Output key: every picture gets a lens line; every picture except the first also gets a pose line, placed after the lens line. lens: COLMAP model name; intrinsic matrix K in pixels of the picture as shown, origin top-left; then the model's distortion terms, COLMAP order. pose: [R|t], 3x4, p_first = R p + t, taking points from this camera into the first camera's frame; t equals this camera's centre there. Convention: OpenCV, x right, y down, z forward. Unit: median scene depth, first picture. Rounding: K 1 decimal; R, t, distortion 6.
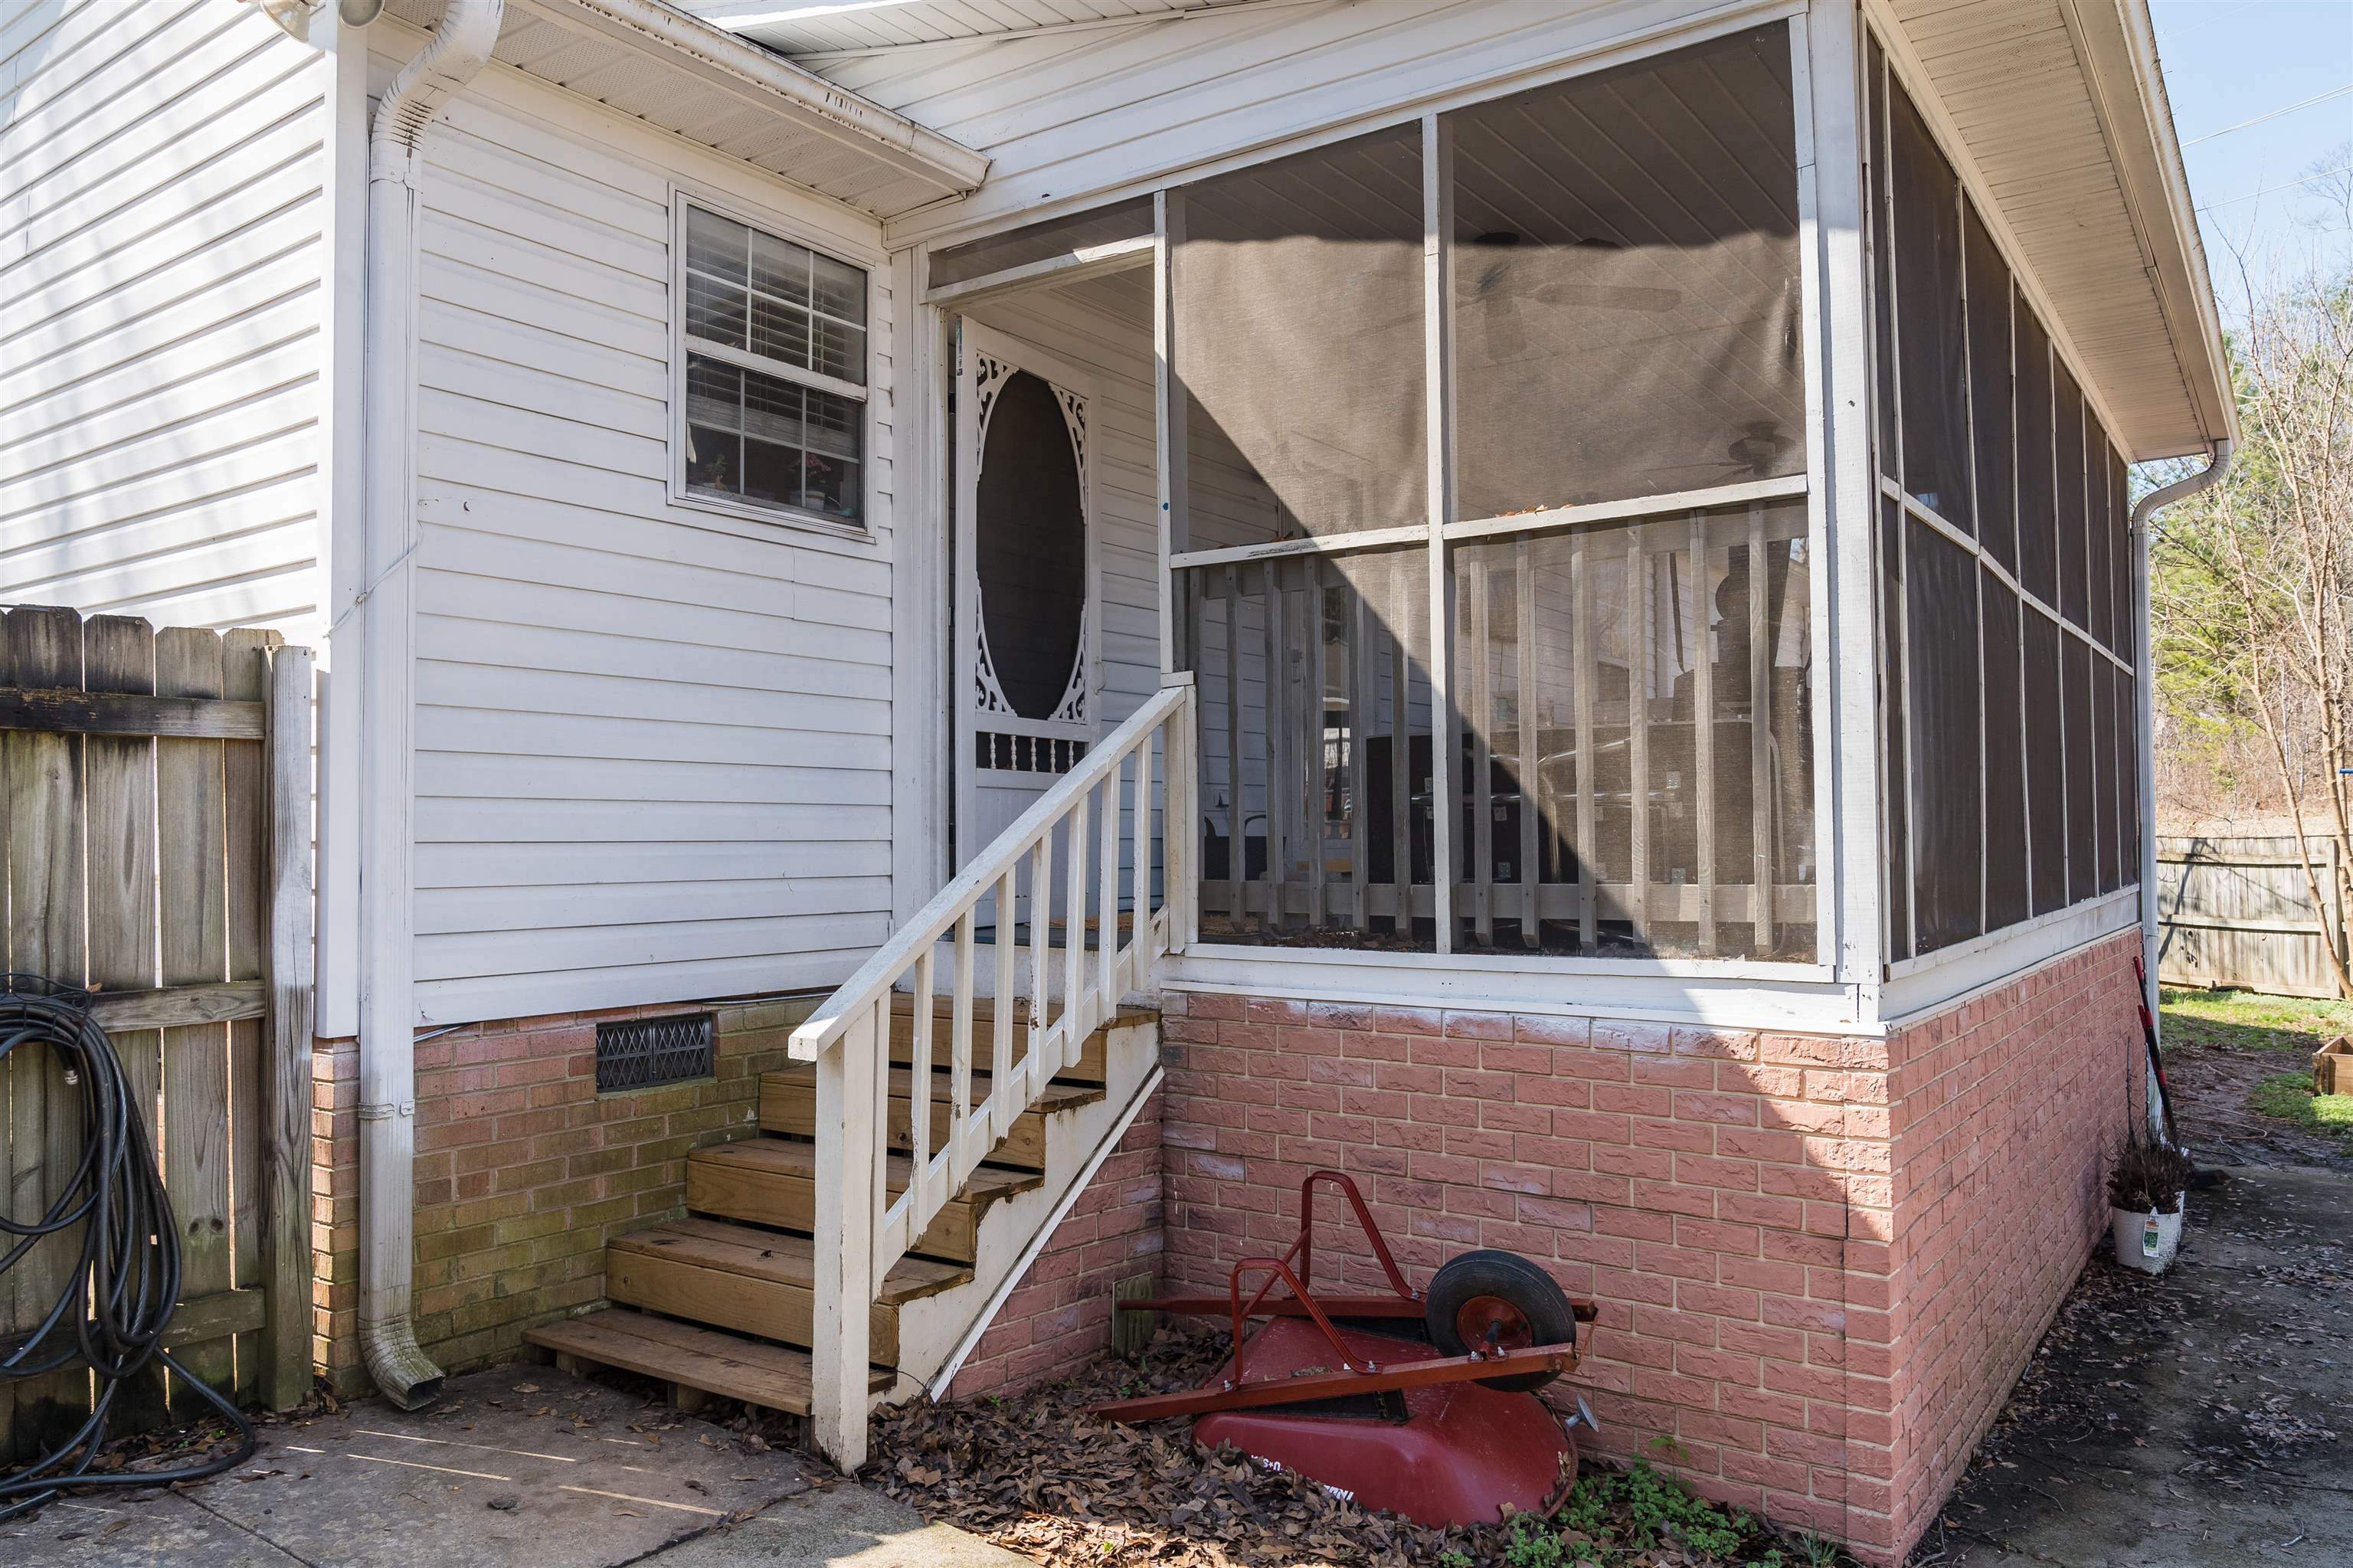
lens RADIAL K [[1648.5, 0, 1183.4], [0, 1648.5, 800.9], [0, 0, 1]] dist [-0.038071, 0.033079]
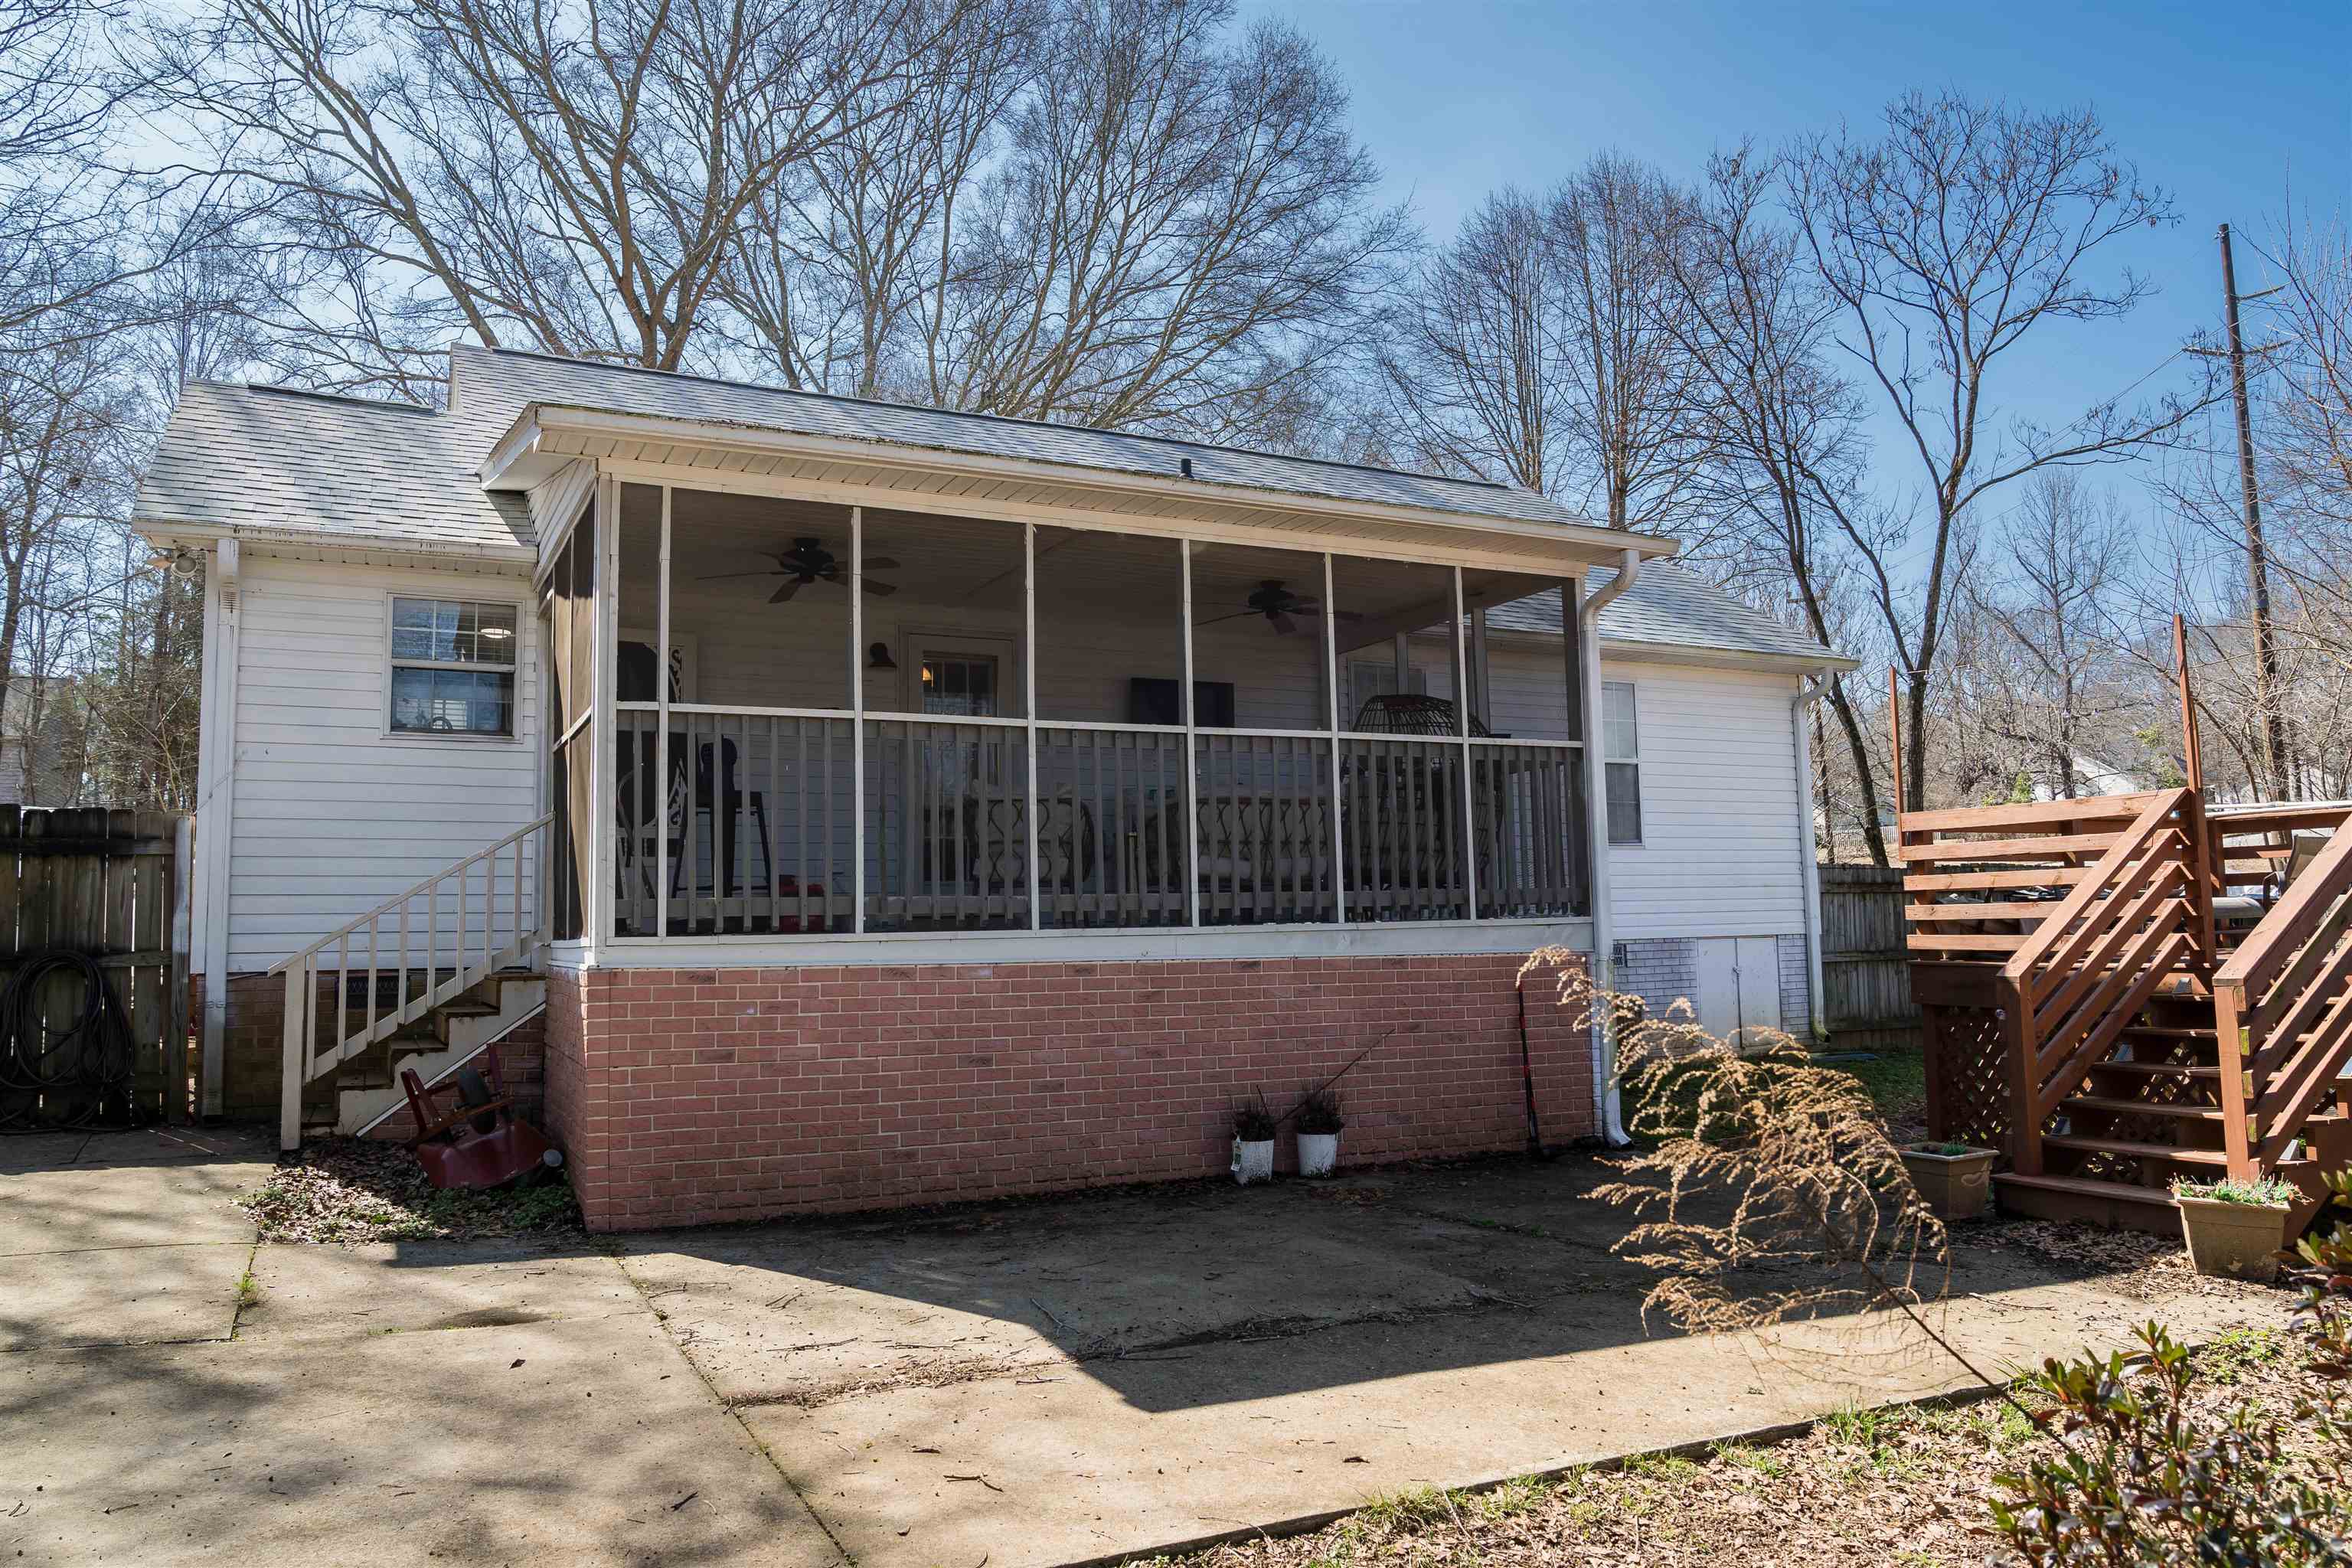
lens RADIAL K [[1598.8, 0, 1166.7], [0, 1598.8, 778.2], [0, 0, 1]] dist [-0.034315, 0.022302]
pose [[0.882411, -0.055197, -0.467230, 1.843297], [0.023982, 0.997080, -0.072498, 0.056694], [0.469868, 0.052768, 0.881158, -0.417445]]
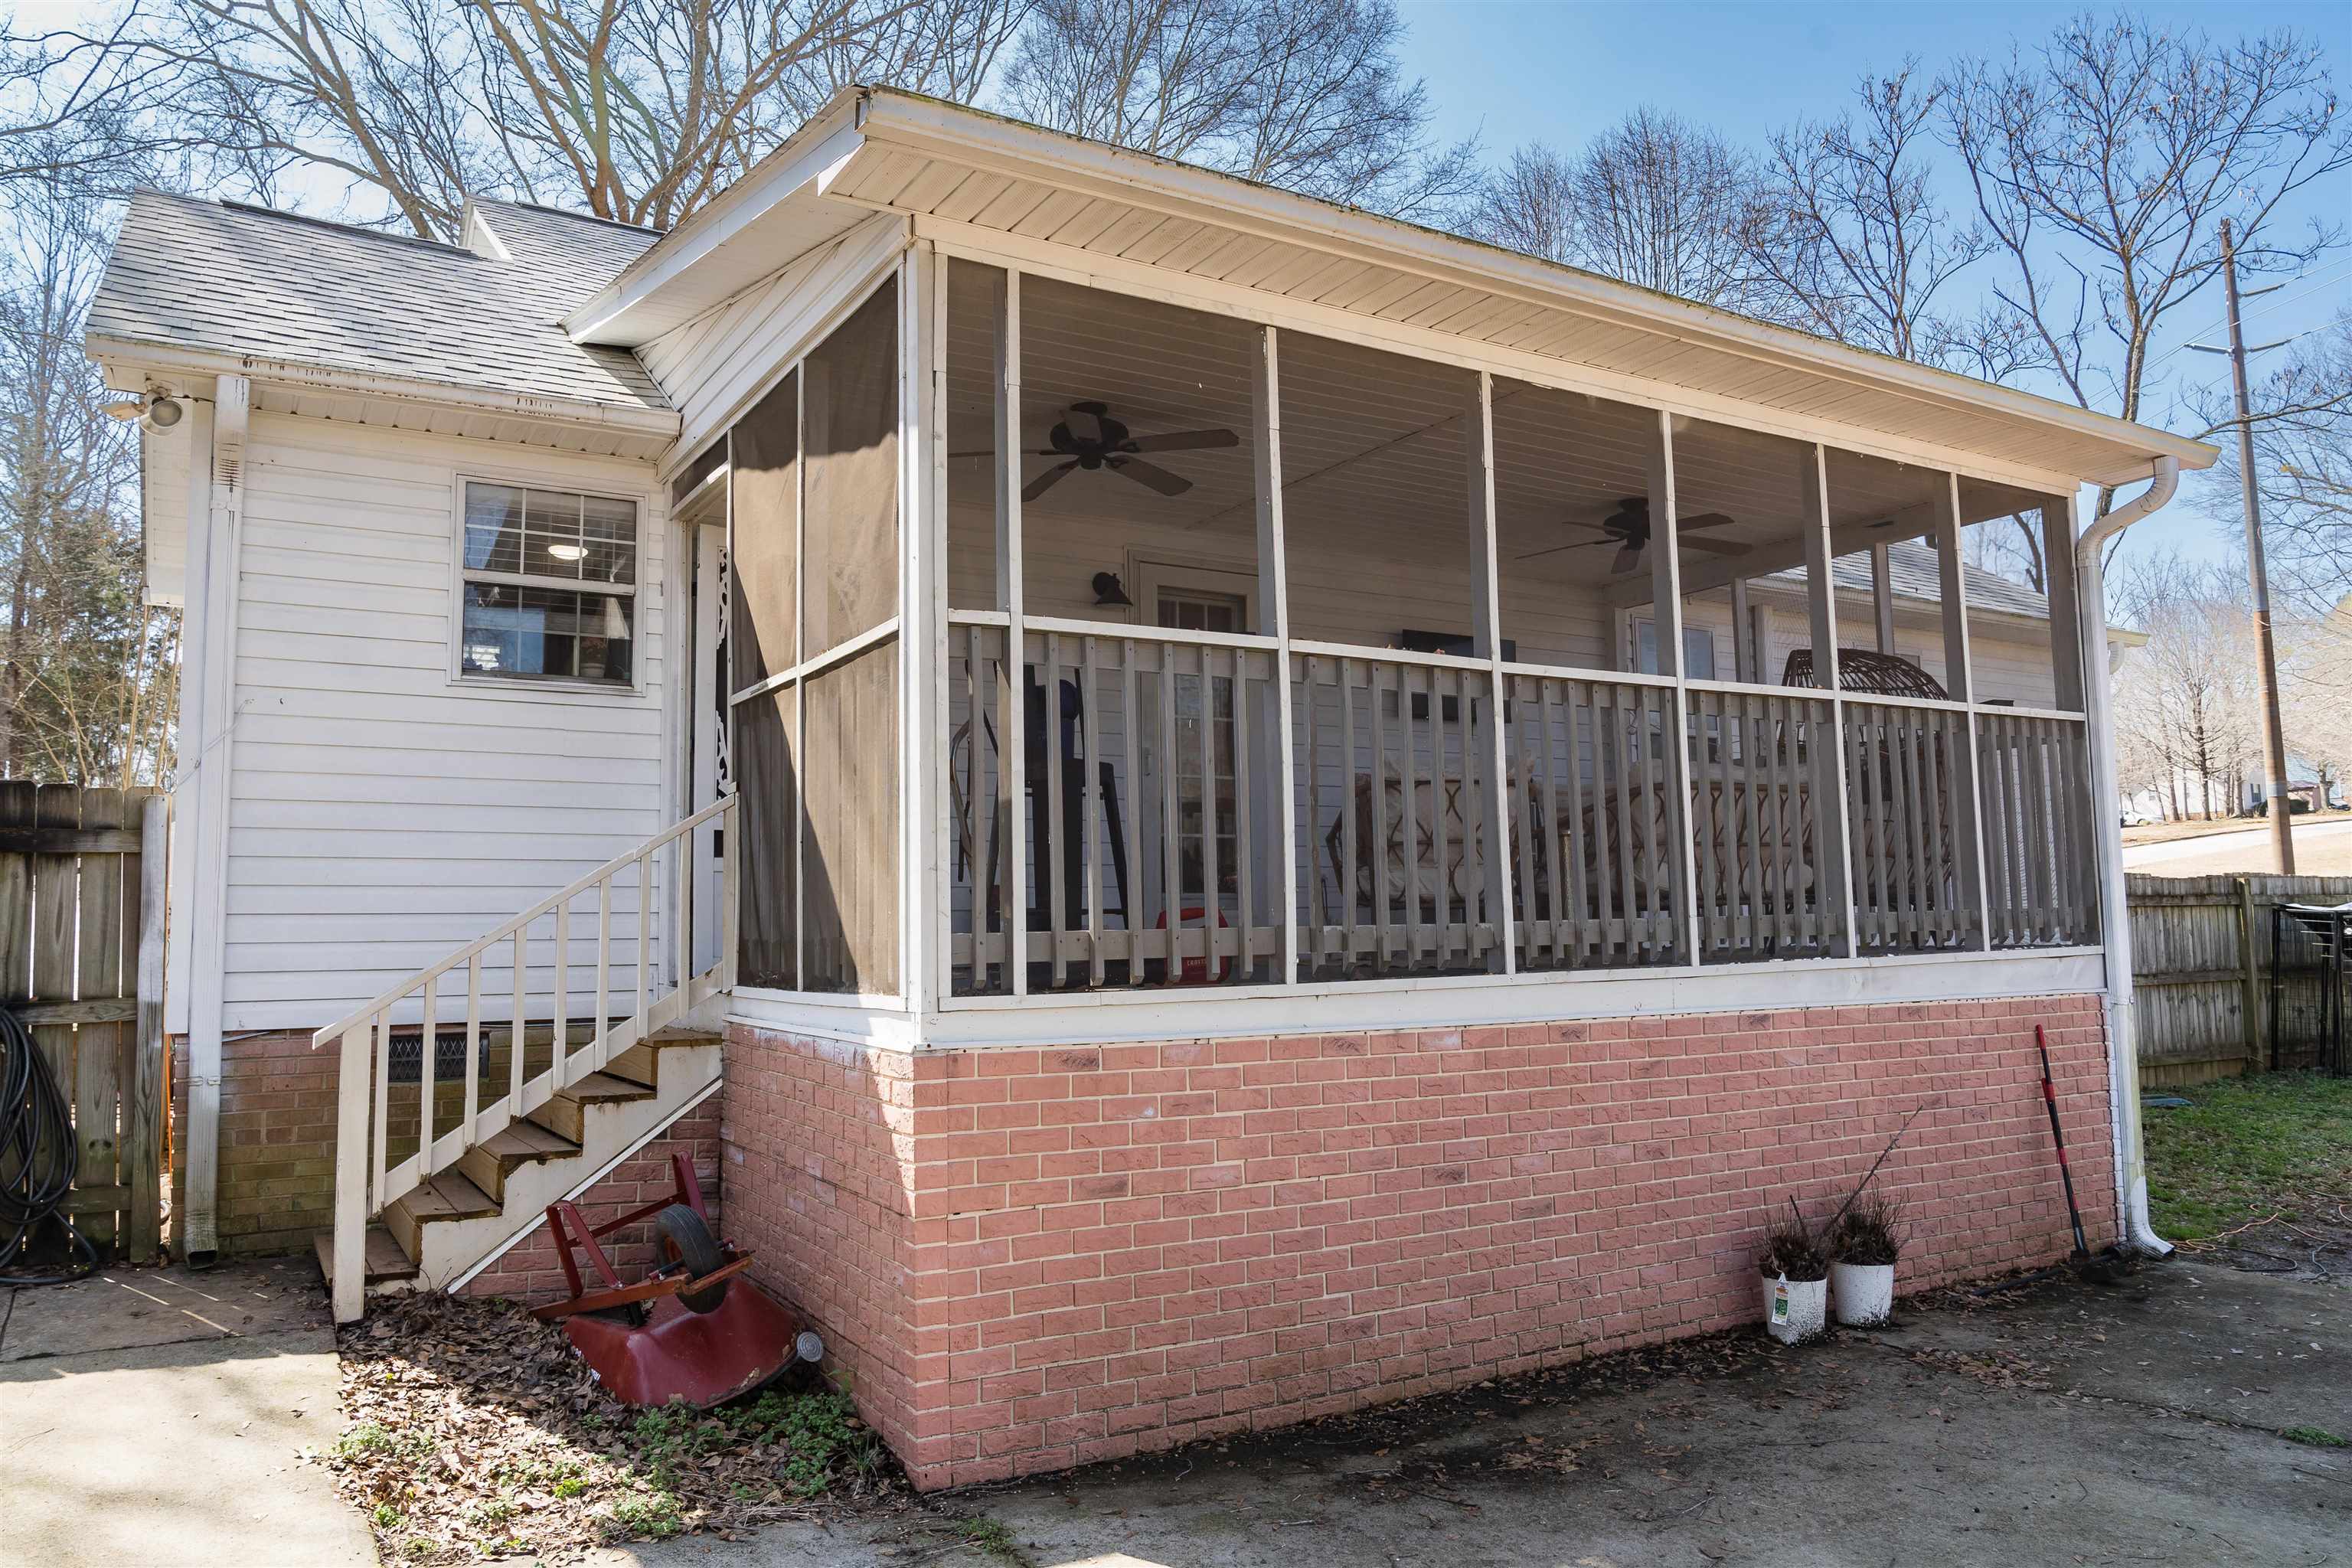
lens RADIAL K [[1598.8, 0, 1166.7], [0, 1598.8, 778.2], [0, 0, 1]] dist [-0.034315, 0.022302]
pose [[0.913350, -0.046539, -0.404508, 1.001474], [0.019732, 0.997338, -0.070191, 0.019850], [0.406698, 0.056127, 0.911837, -0.049051]]
